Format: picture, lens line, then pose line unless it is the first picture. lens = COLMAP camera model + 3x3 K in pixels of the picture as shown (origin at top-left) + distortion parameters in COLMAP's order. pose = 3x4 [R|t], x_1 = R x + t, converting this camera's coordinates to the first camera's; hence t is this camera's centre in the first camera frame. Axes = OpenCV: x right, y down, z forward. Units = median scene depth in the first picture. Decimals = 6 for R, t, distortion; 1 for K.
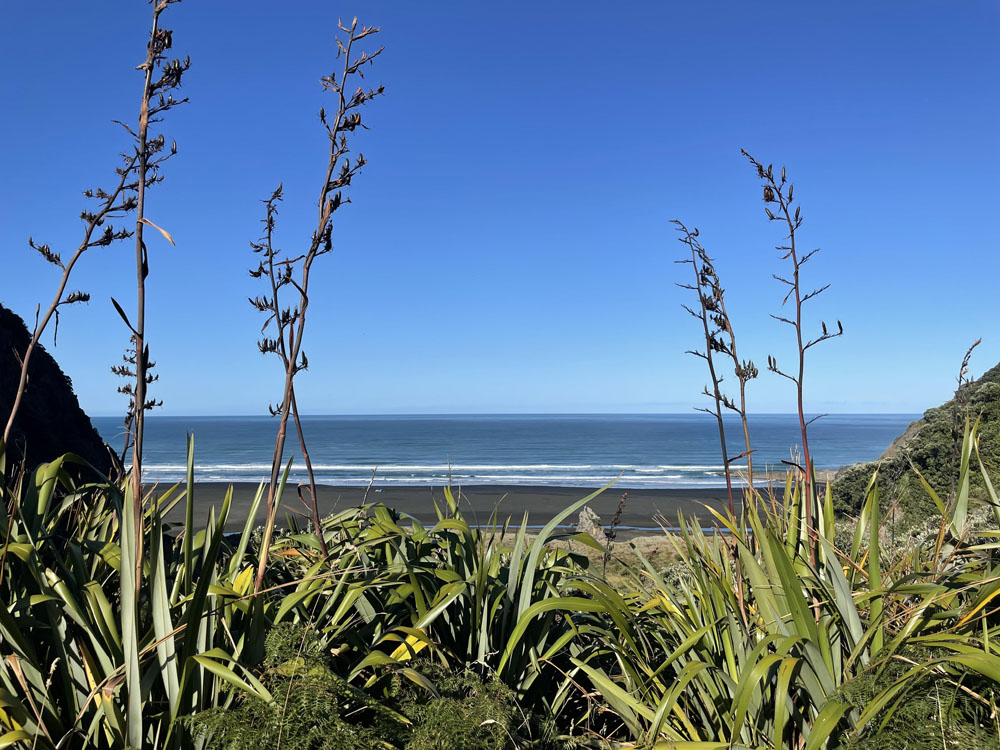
lens RADIAL K [[761.9, 0, 505.3], [0, 761.9, 344.0], [0, 0, 1]] dist [0.081234, -0.091807]
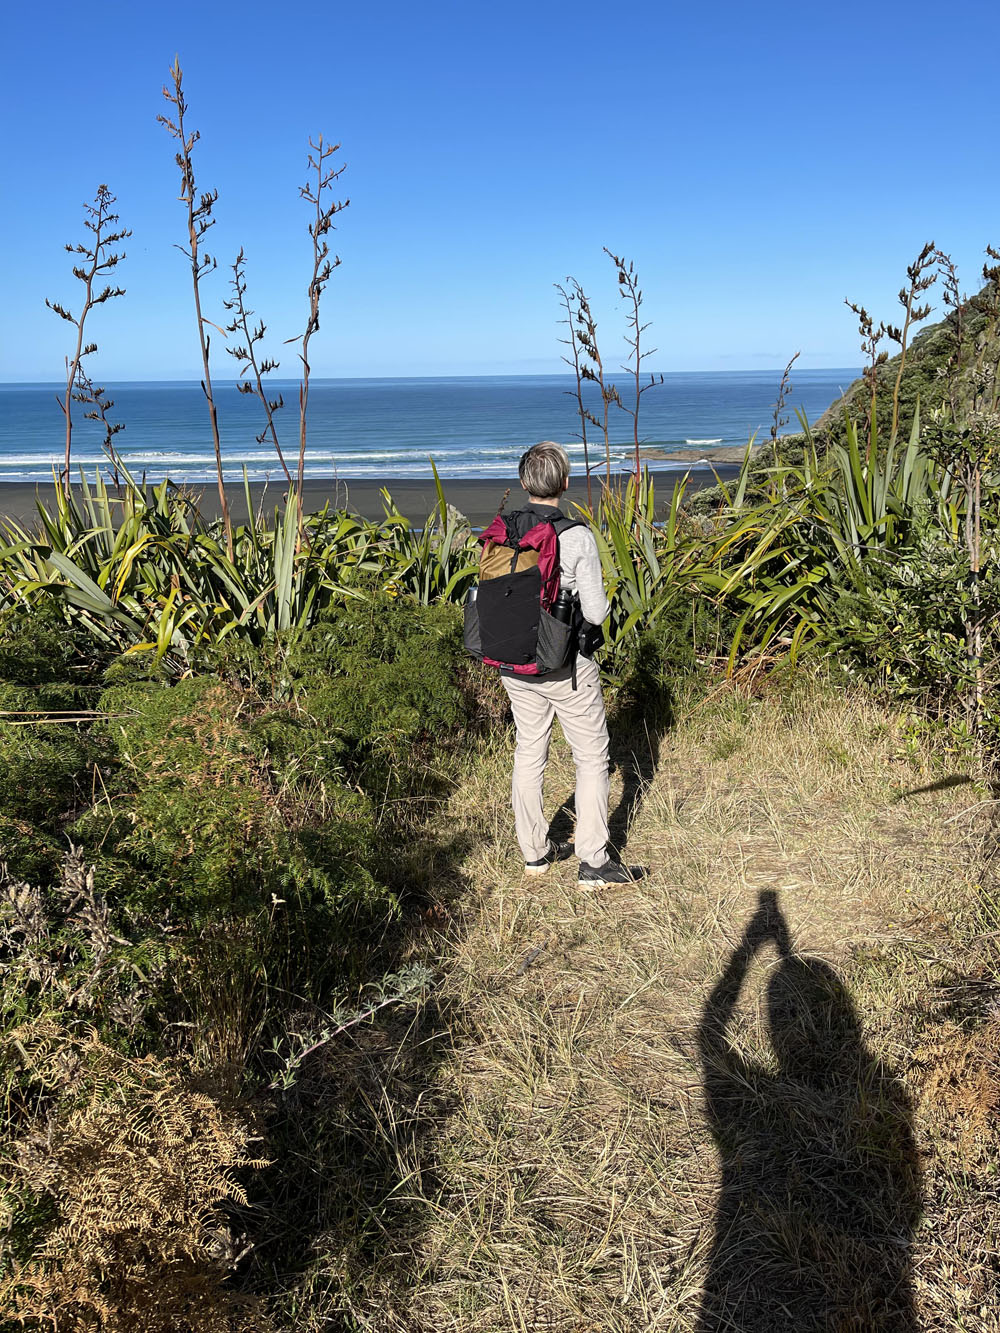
lens RADIAL K [[1011.0, 0, 498.7], [0, 1011.0, 674.0], [0, 0, 1]] dist [0.058009, -0.065370]
pose [[0.987682, -0.057000, 0.145724, -0.177756], [-0.000372, 0.930433, 0.366461, -0.186220], [-0.156475, -0.362002, 0.918951, -0.858747]]
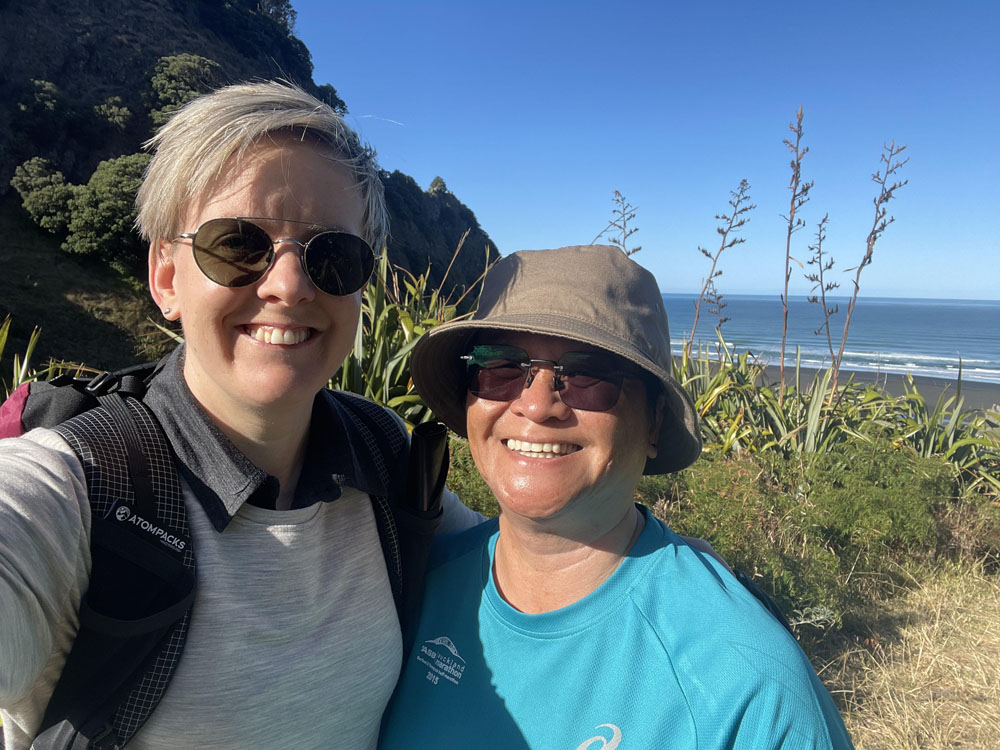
lens RADIAL K [[711.5, 0, 458.6], [0, 711.5, 395.1], [0, 0, 1]] dist [-0.012770, -0.014872]
pose [[0.849187, 0.094253, -0.519614, -0.123598], [0.029195, 0.974060, 0.224398, -0.201828], [0.527285, -0.205726, 0.824407, -1.082889]]
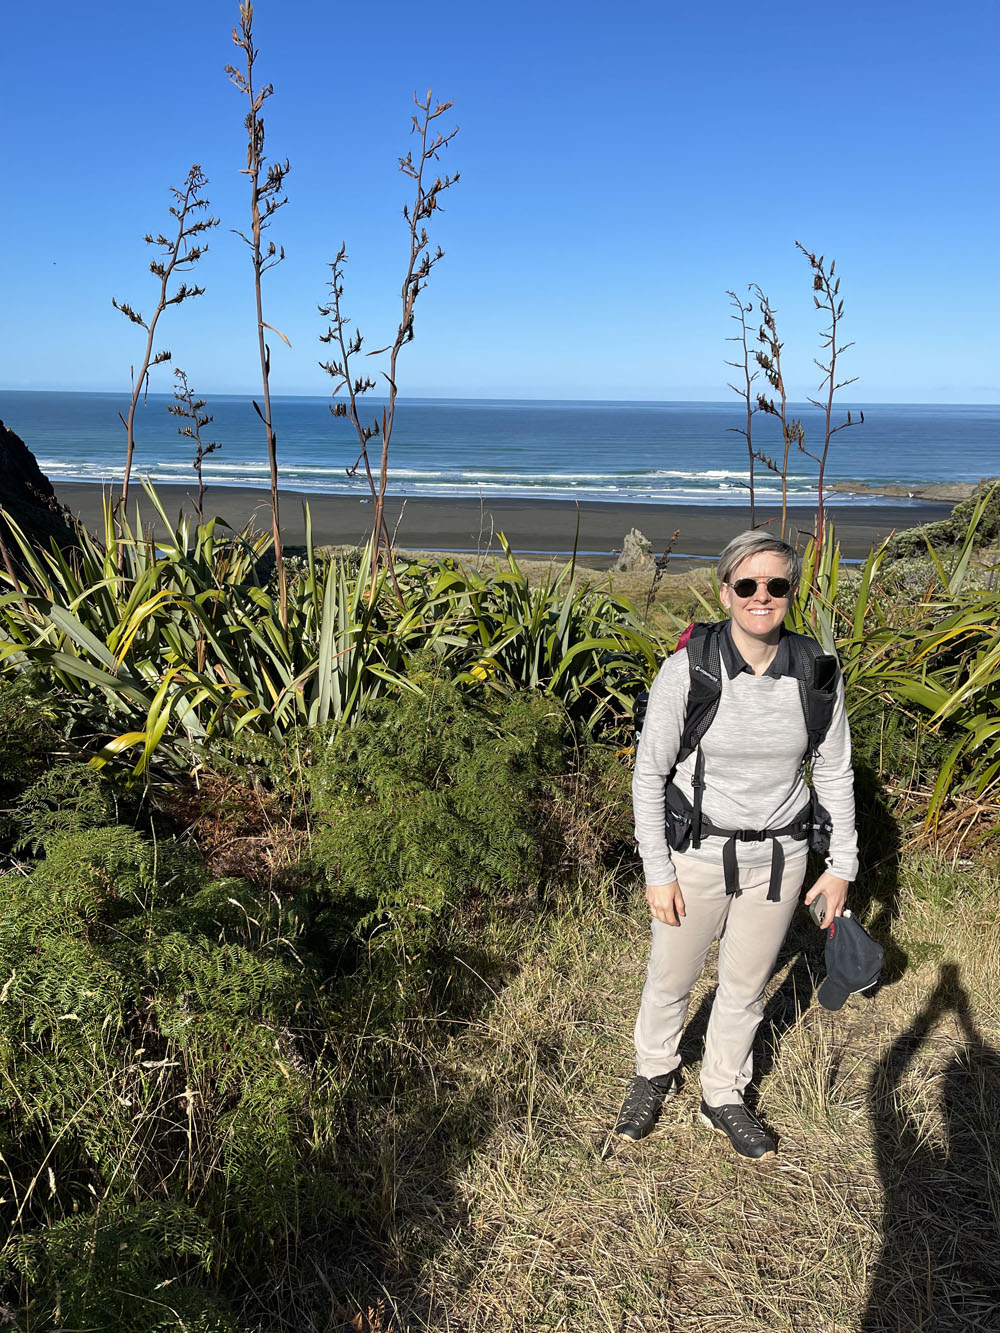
lens RADIAL K [[1011.0, 0, 497.8], [0, 1011.0, 675.2], [0, 0, 1]] dist [0.058009, -0.065370]
pose [[0.999305, 0.027260, -0.025442, -0.043815], [-0.016649, 0.936712, 0.349706, -0.157144], [0.033365, -0.349039, 0.936514, -0.475615]]
